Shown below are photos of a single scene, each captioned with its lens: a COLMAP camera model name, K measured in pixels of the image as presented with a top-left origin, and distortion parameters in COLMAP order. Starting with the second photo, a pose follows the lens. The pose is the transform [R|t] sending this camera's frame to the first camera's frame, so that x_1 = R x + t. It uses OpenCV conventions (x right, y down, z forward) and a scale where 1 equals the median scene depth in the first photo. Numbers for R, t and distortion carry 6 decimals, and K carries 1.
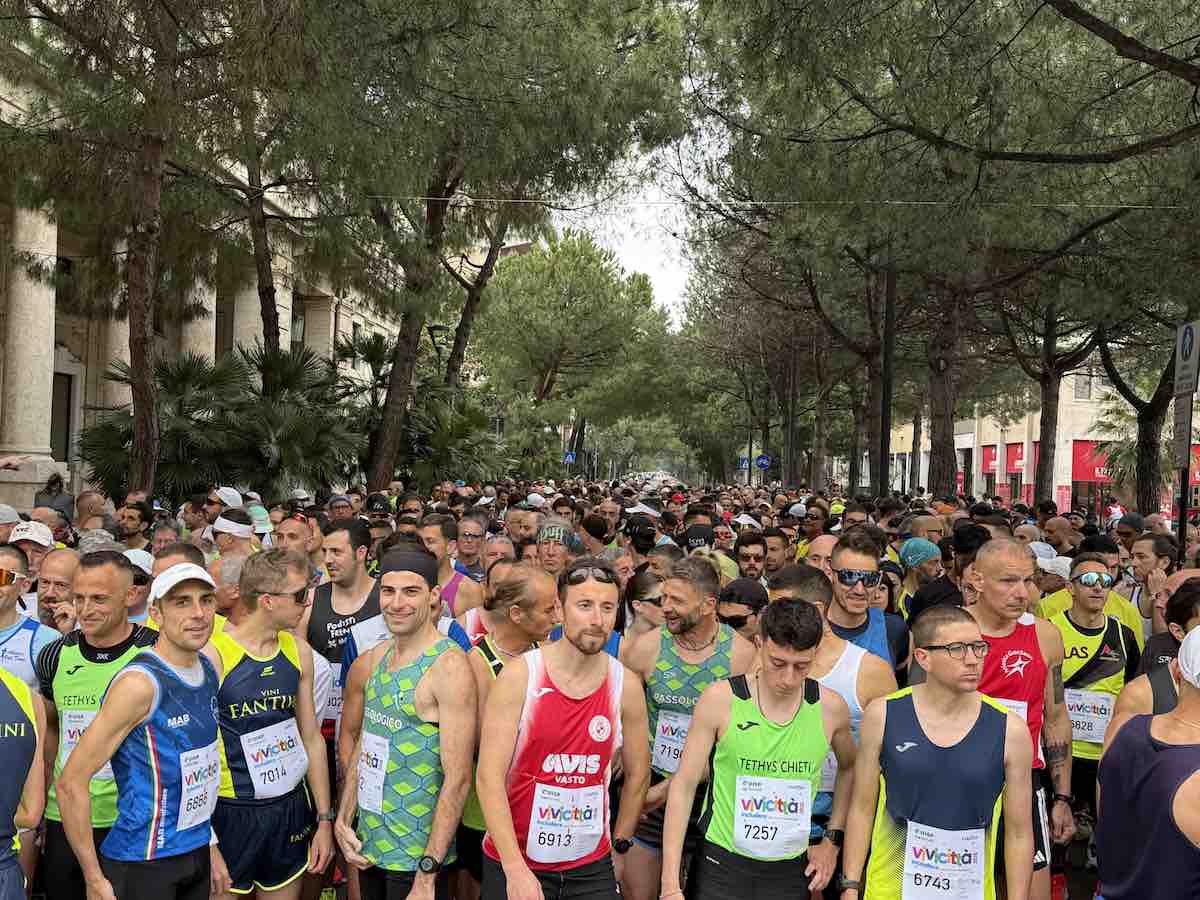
lens RADIAL K [[1155.2, 0, 600.0], [0, 1155.2, 450.0], [0, 0, 1]] dist [0.166304, -0.352140]
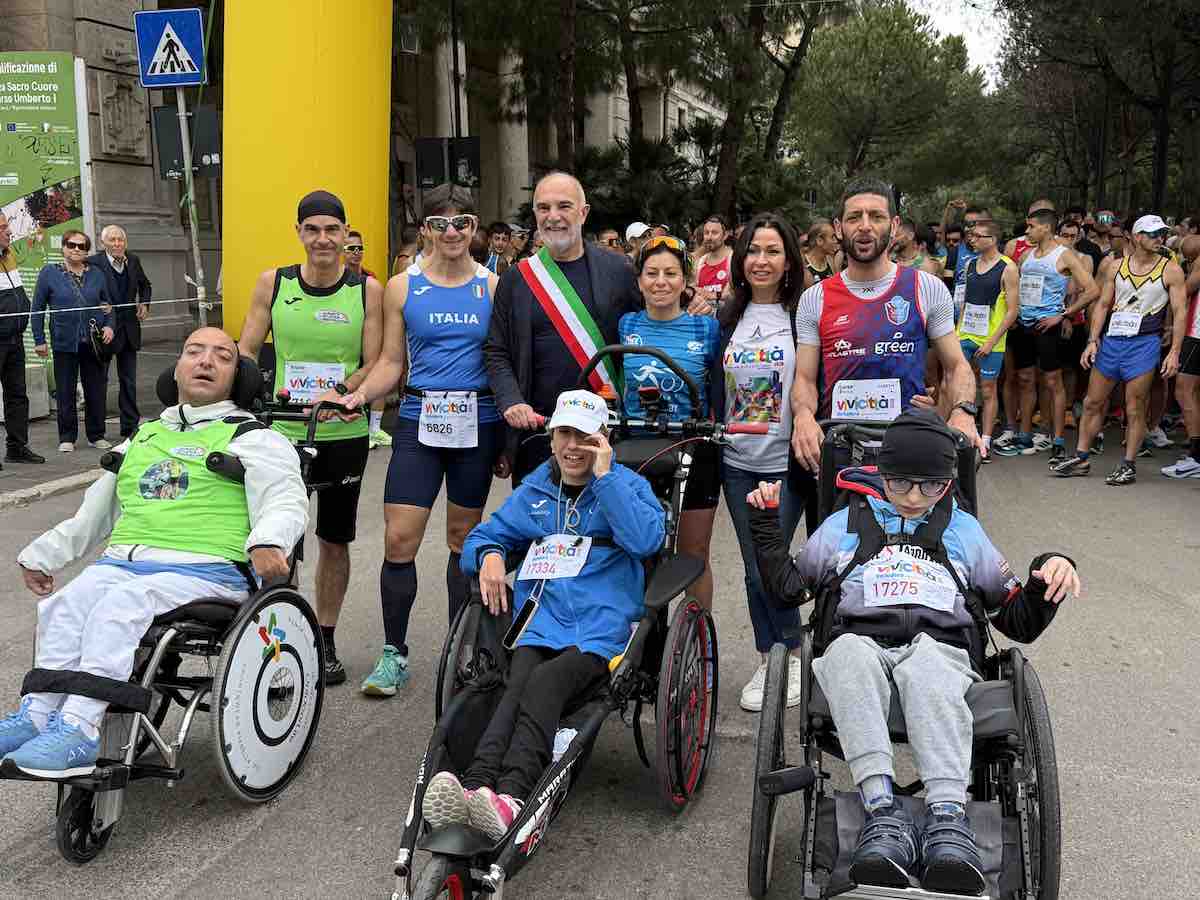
lens RADIAL K [[1155.2, 0, 600.0], [0, 1155.2, 450.0], [0, 0, 1]] dist [0.166304, -0.352140]
pose [[0.964298, 0.009192, -0.264658, 0.011839], [0.039048, 0.983538, 0.176434, 0.009975], [0.261923, -0.180469, 0.948065, -0.123342]]
